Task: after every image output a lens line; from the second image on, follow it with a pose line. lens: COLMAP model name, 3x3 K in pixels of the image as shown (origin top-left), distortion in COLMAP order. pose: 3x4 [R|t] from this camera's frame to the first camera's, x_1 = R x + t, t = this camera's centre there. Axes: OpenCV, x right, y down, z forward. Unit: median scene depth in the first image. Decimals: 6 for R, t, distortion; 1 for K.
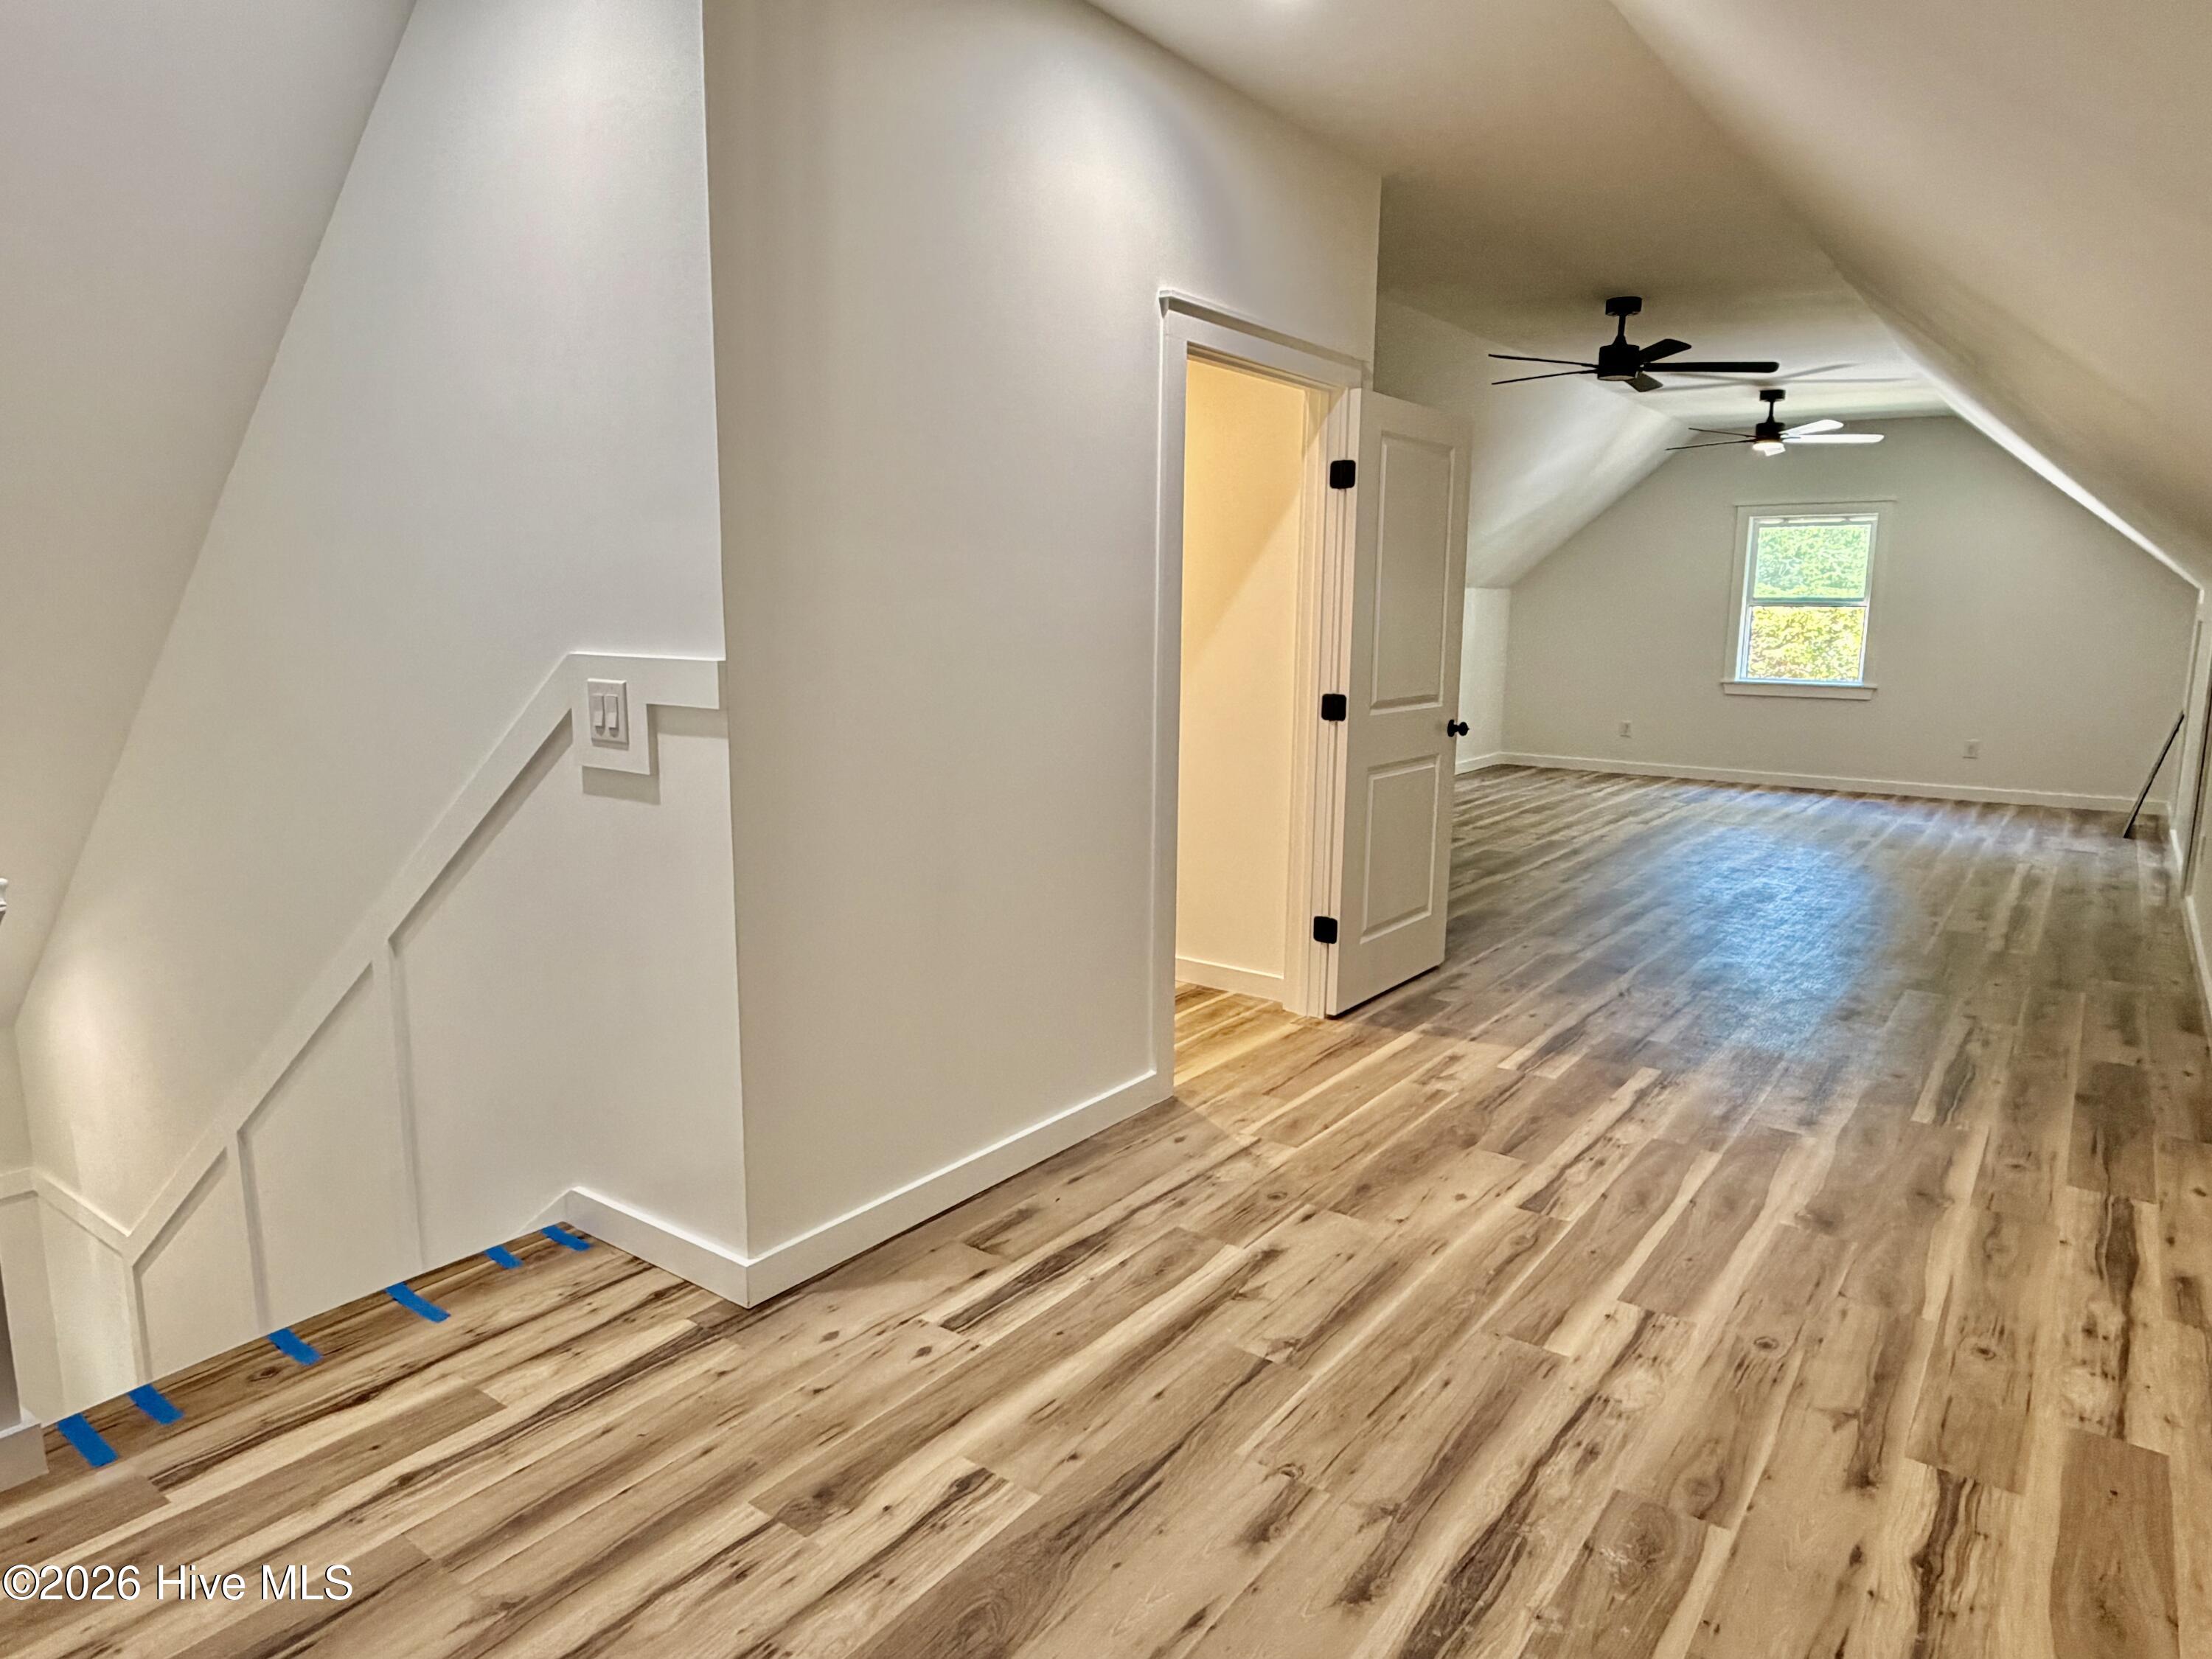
lens RADIAL K [[1377.0, 0, 1108.1], [0, 1377.0, 831.5], [0, 0, 1]] dist [-0.000229, -0.002237]
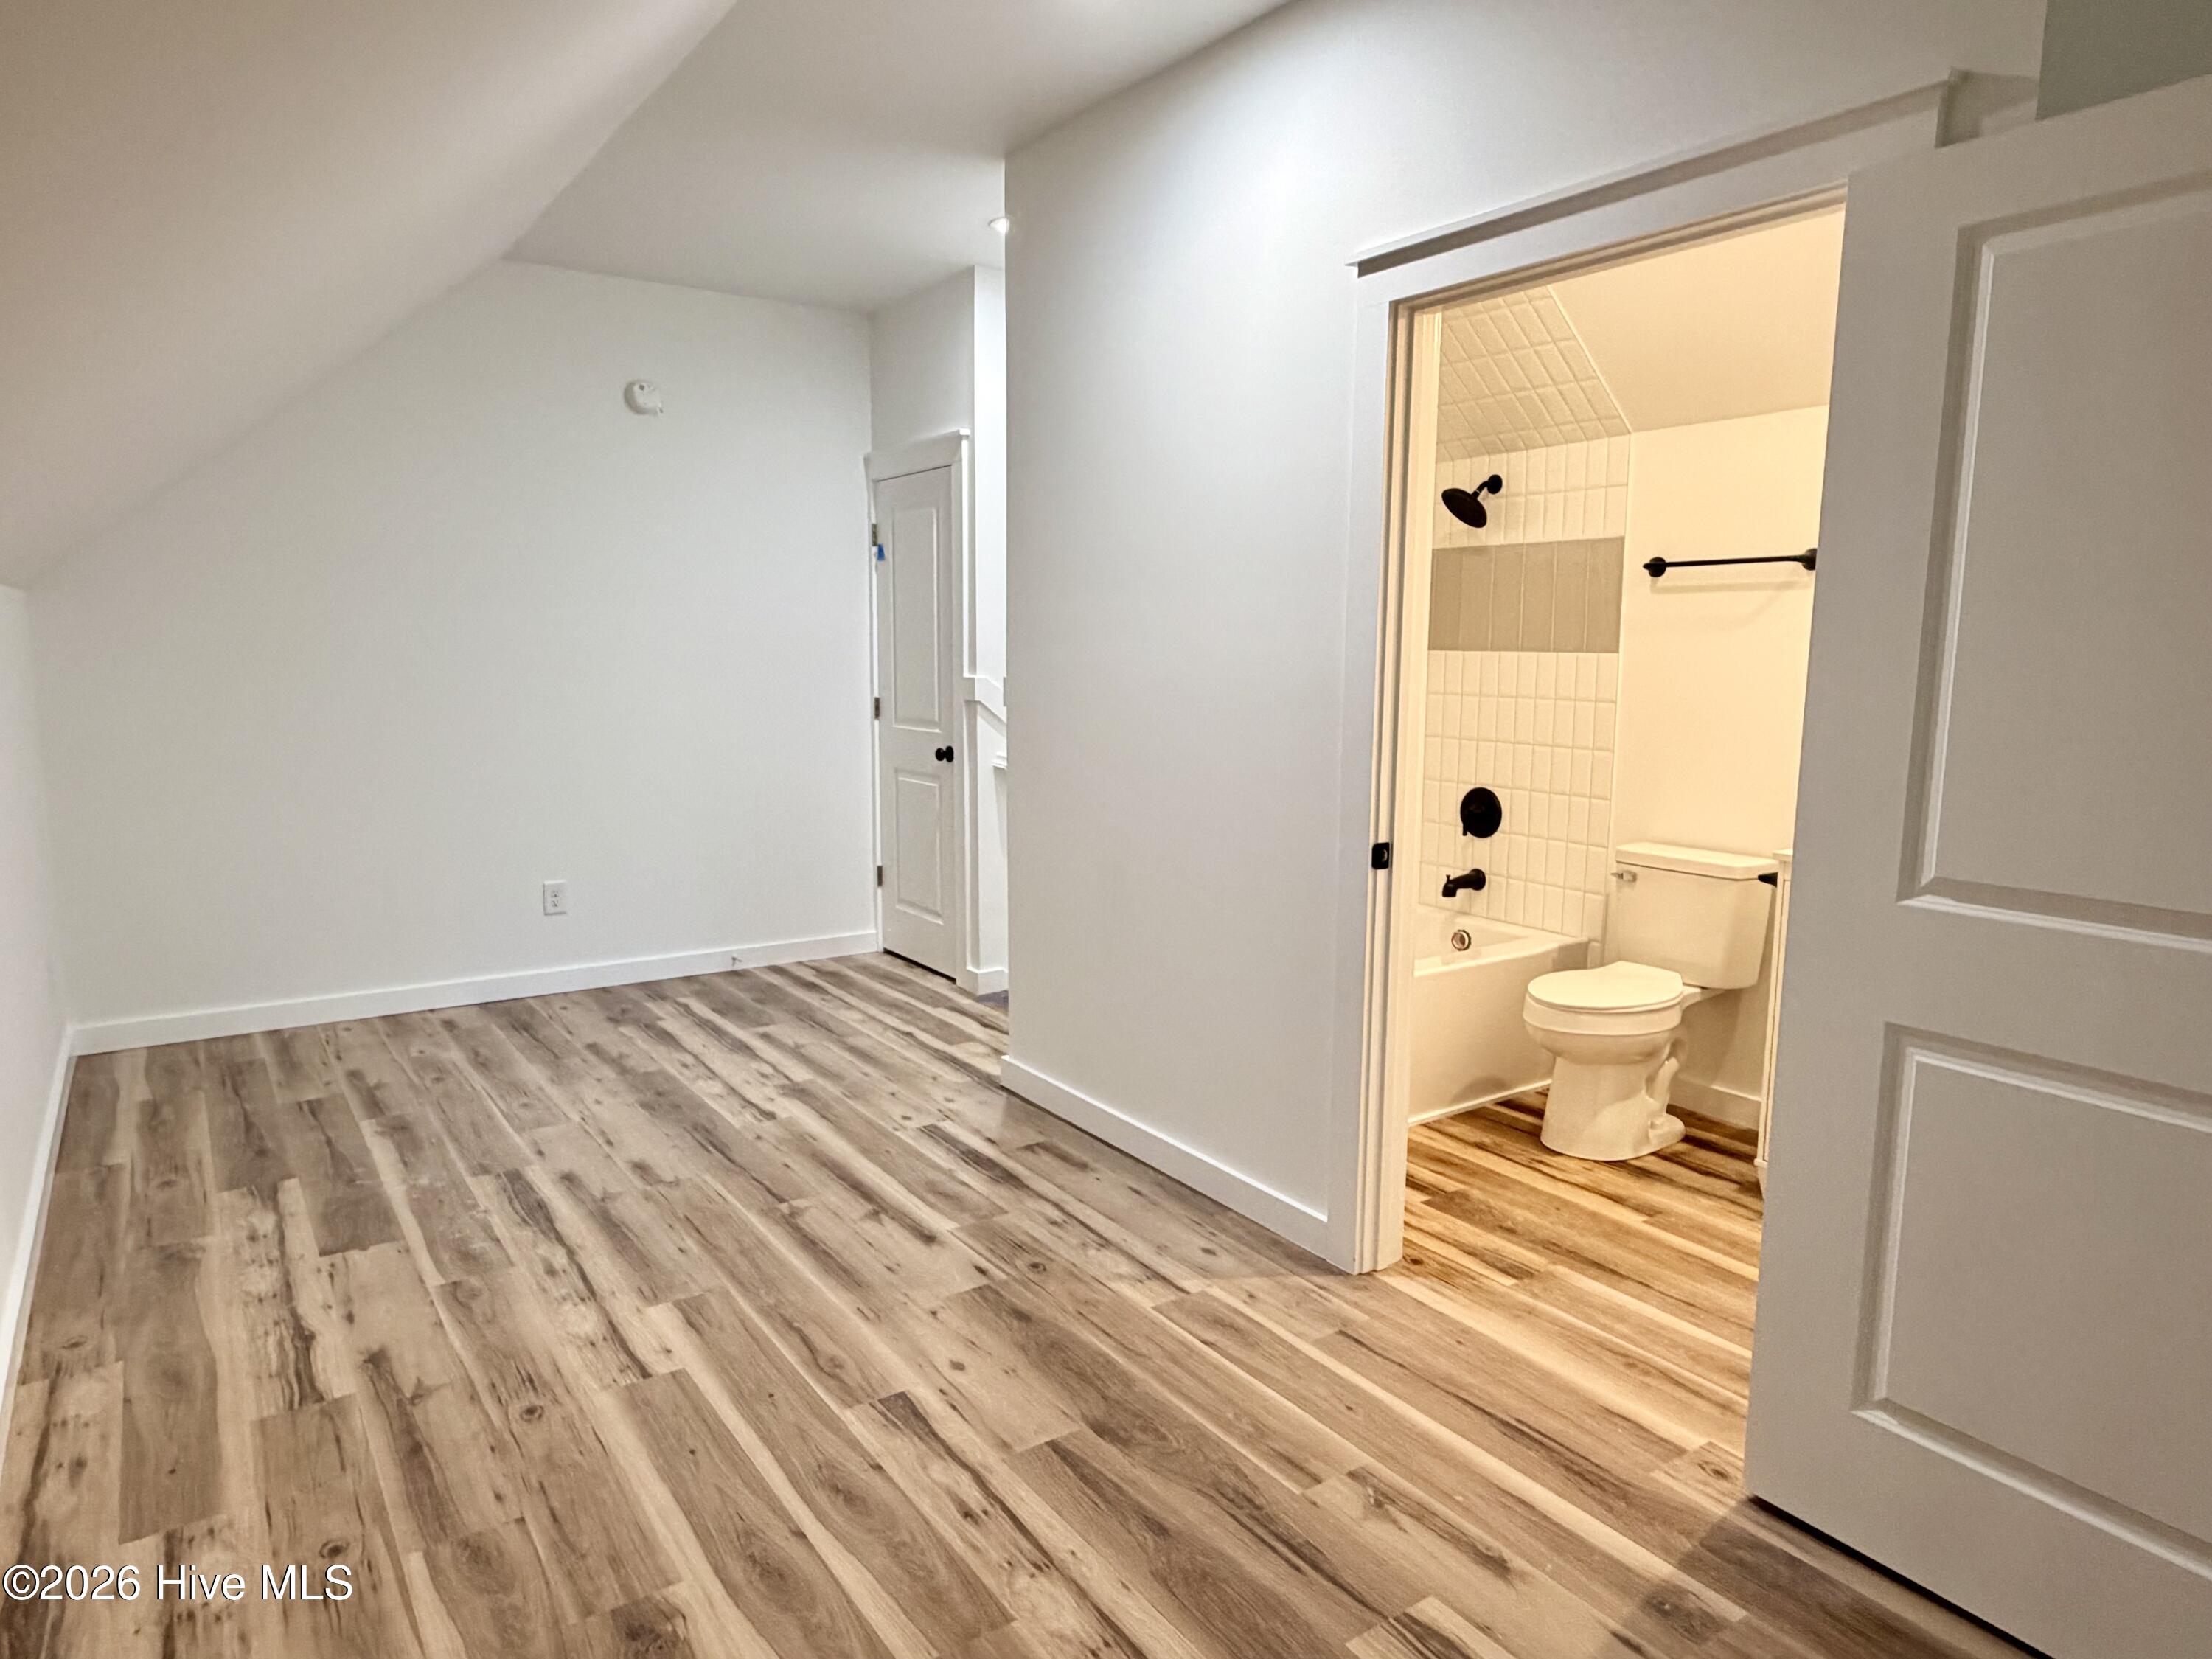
lens RADIAL K [[1377.0, 0, 1107.1], [0, 1377.0, 832.3], [0, 0, 1]] dist [-0.000229, -0.002237]
pose [[-0.331753, 0.120916, -0.935585, 1.148254], [-0.164650, 0.969108, 0.183633, -0.249801], [0.928887, 0.214965, -0.301596, 1.516131]]
